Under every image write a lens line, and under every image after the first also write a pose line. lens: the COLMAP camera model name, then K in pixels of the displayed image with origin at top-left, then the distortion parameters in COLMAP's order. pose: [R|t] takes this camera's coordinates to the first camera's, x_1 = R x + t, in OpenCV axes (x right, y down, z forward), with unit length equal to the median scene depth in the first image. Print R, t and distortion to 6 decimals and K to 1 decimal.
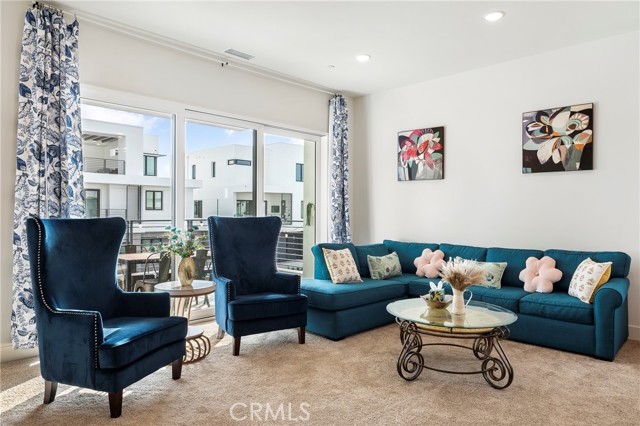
lens RADIAL K [[426.2, 0, 324.5], [0, 426.2, 213.0], [0, 0, 1]] dist [0.000109, -0.001252]
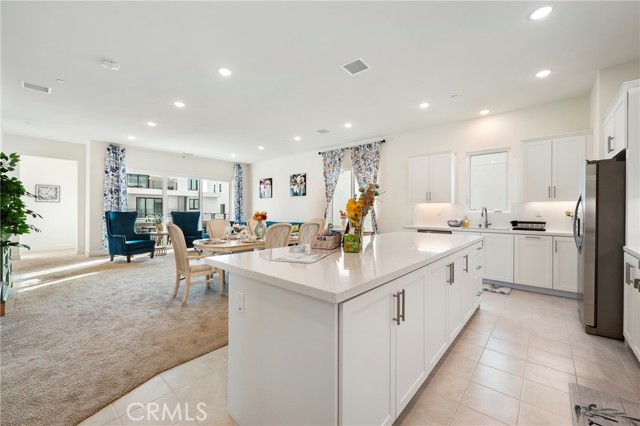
lens RADIAL K [[255.5, 0, 321.5], [0, 255.5, 210.1], [0, 0, 1]] dist [0.002170, -0.000311]
pose [[0.998861, -0.001667, 0.047685, 0.612672], [0.001930, 0.999983, -0.005484, 0.010740], [-0.047675, 0.005570, 0.998847, -0.748503]]
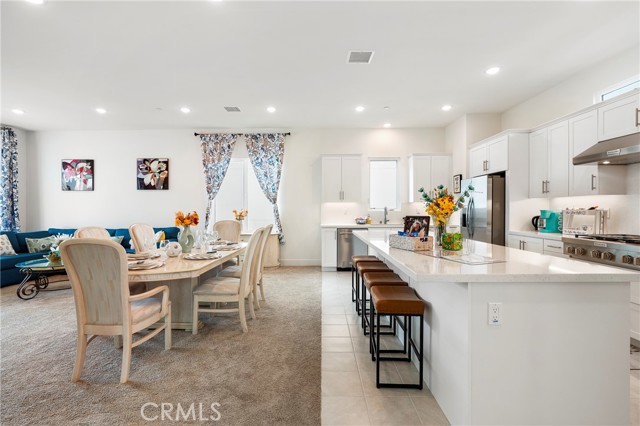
lens RADIAL K [[284.6, 0, 320.4], [0, 284.6, 210.7], [0, 0, 1]] dist [-0.001872, 0.000161]
pose [[0.731161, -0.011166, 0.682113, 0.196751], [0.010878, 0.999930, 0.004708, 0.006162], [-0.682118, 0.003977, 0.731231, -0.534678]]
